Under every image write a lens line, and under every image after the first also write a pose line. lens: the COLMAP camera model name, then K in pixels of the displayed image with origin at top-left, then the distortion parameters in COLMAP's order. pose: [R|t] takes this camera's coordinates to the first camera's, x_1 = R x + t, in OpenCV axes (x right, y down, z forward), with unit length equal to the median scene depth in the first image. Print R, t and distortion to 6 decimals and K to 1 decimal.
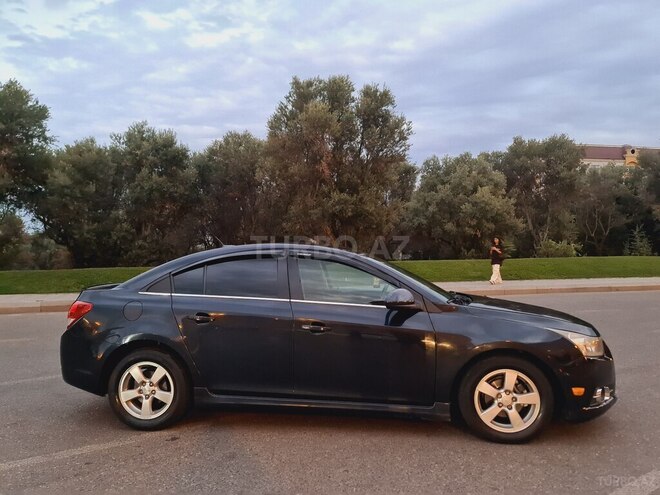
lens RADIAL K [[484.9, 0, 338.7], [0, 484.9, 260.2], [0, 0, 1]] dist [0.080812, -0.079046]
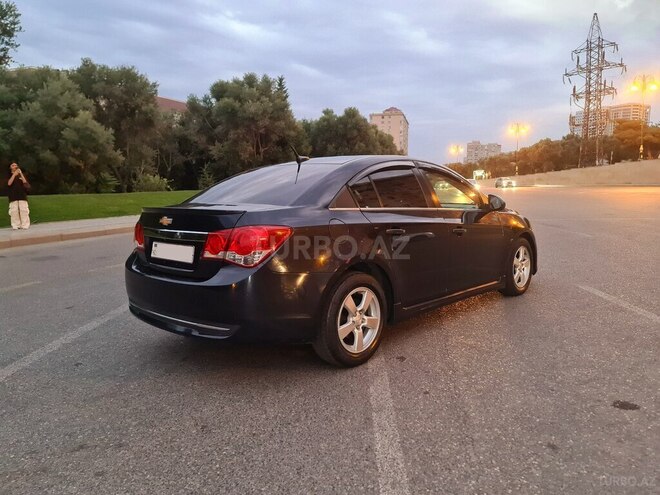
lens RADIAL K [[484.9, 0, 338.7], [0, 484.9, 260.2], [0, 0, 1]] dist [0.080812, -0.079046]
pose [[0.597504, -0.120641, 0.792738, -0.169990], [0.021680, 0.990687, 0.134425, 0.007046], [-0.801573, -0.063132, 0.594555, 0.082908]]
